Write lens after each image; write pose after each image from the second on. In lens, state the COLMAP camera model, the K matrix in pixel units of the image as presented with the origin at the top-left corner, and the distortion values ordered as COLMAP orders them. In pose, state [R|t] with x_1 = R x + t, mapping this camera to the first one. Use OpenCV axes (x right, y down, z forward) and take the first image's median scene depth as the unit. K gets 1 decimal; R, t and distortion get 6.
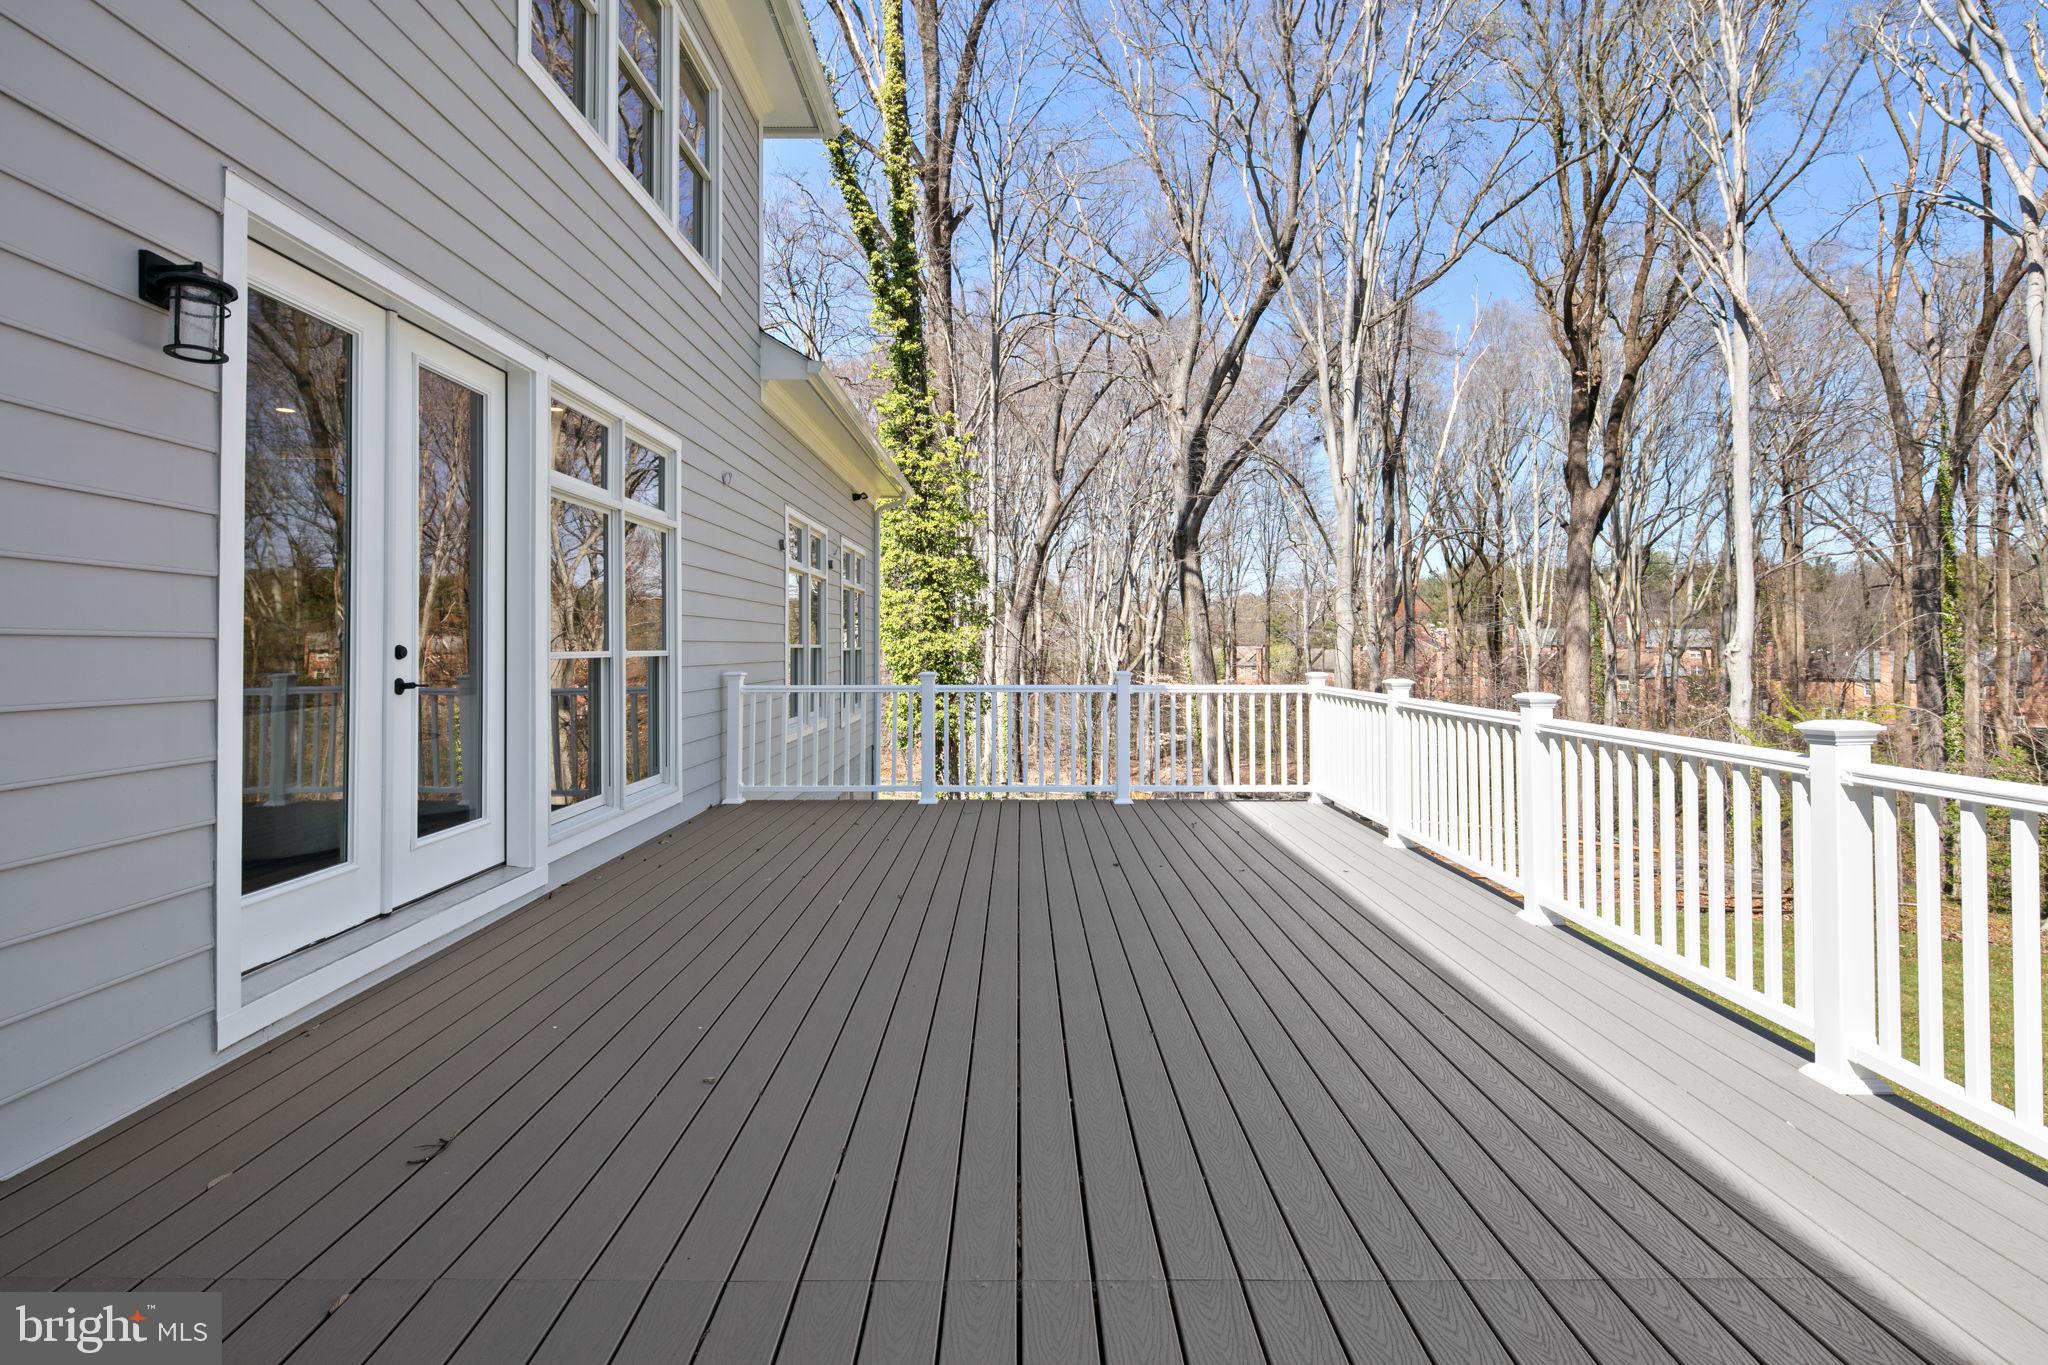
lens RADIAL K [[986.3, 0, 1032.3], [0, 986.3, 621.8], [0, 0, 1]] dist [0.001266, 0.002883]
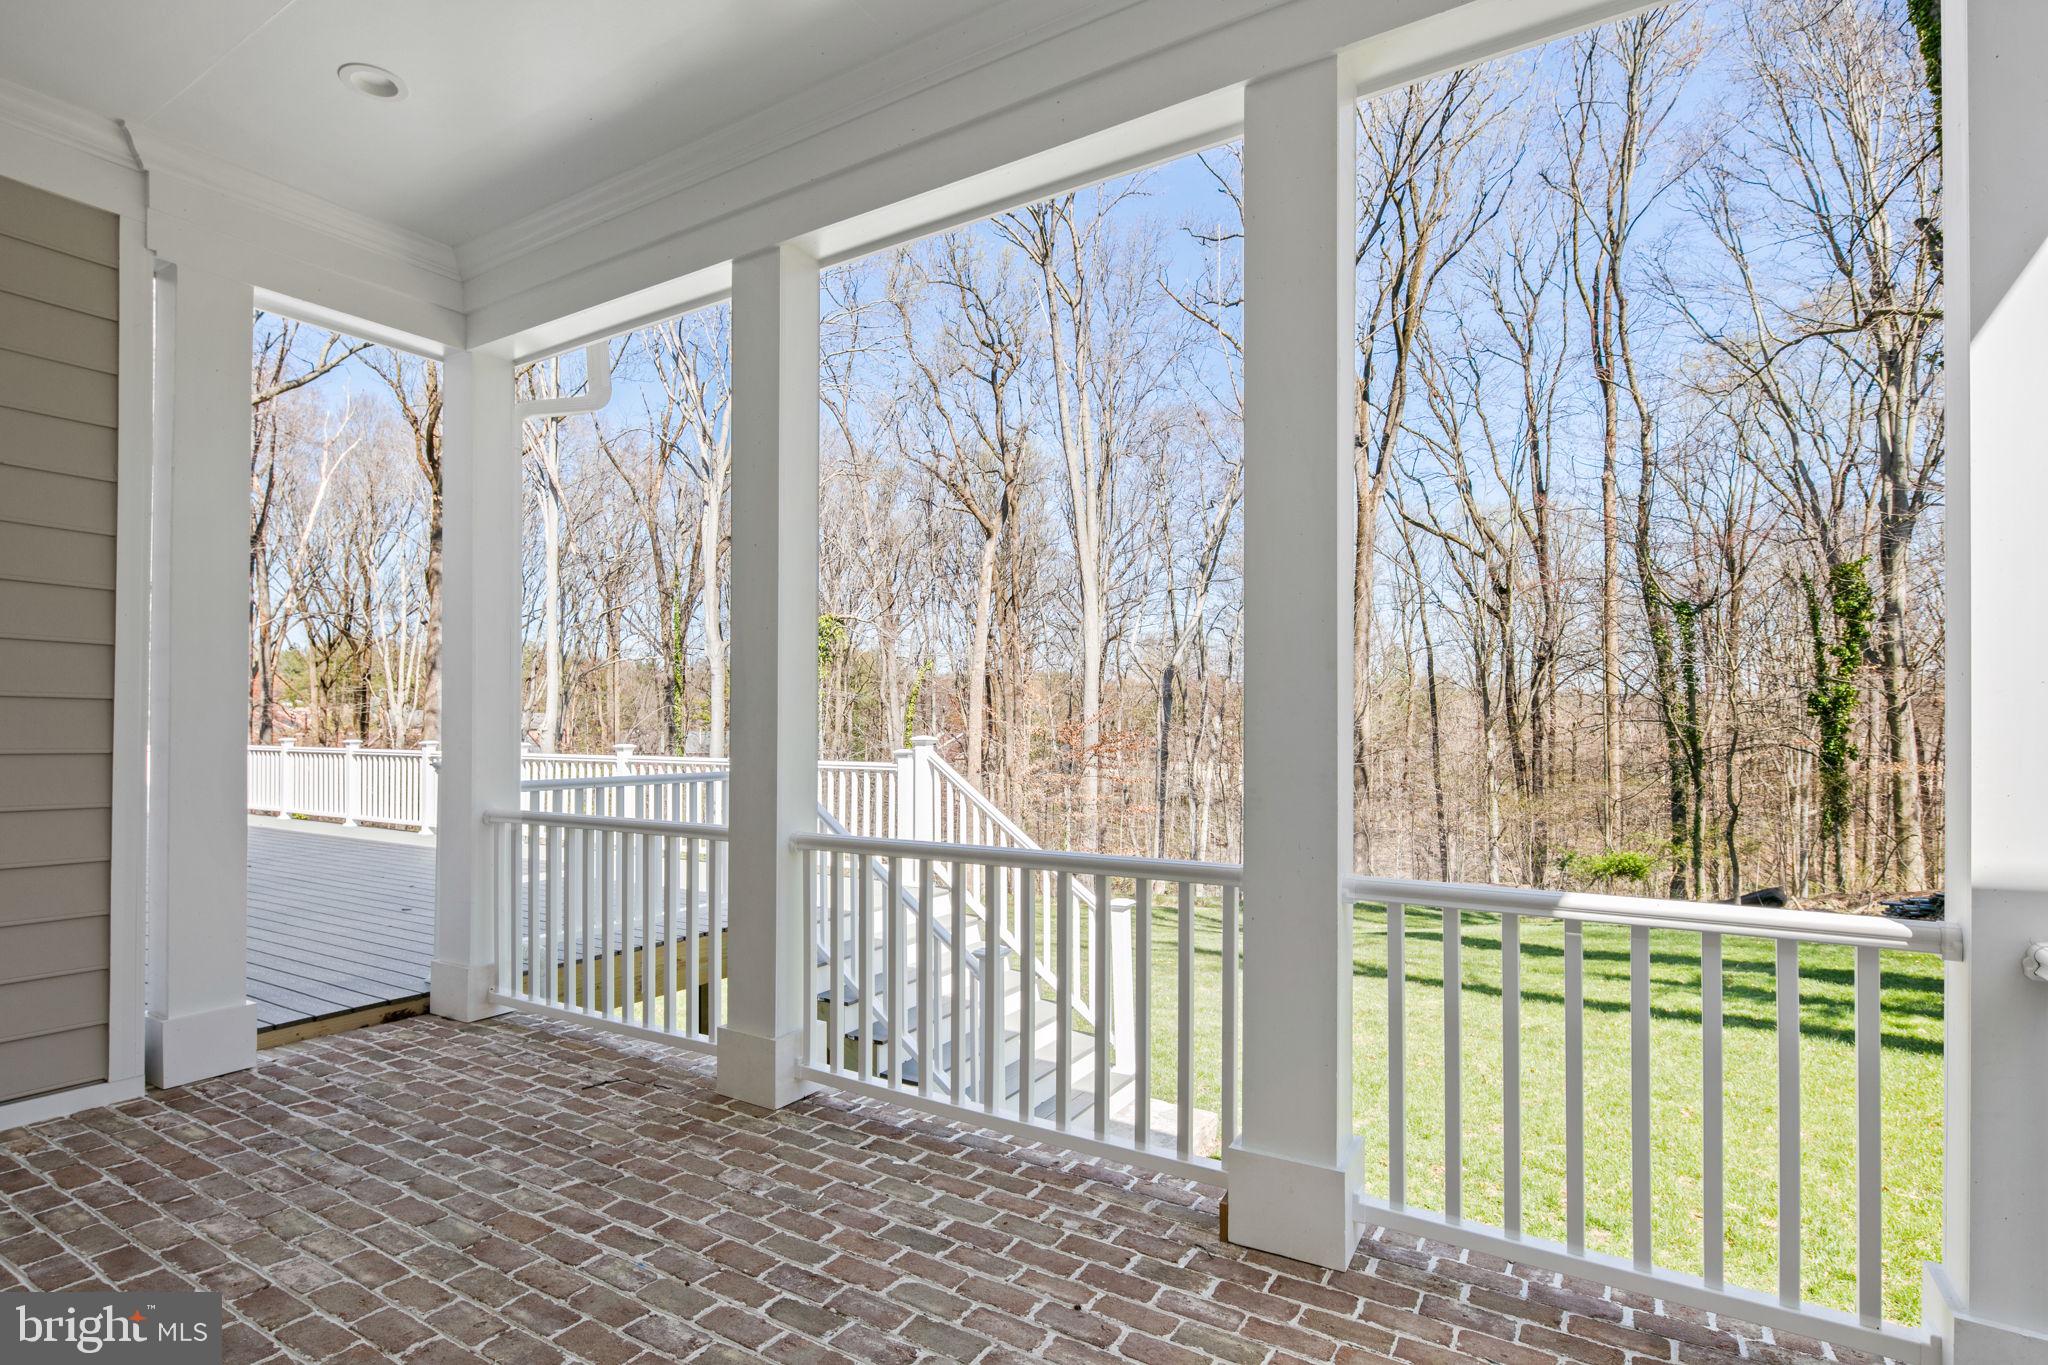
lens RADIAL K [[996.2, 0, 1000.2], [0, 996.2, 737.3], [0, 0, 1]] dist [0.005991, -0.005519]
pose [[0.535749, -0.006176, 0.844355, -0.100575], [-0.025289, 0.999407, 0.023356, -0.008868], [-0.843999, -0.033866, 0.535275, -0.226162]]
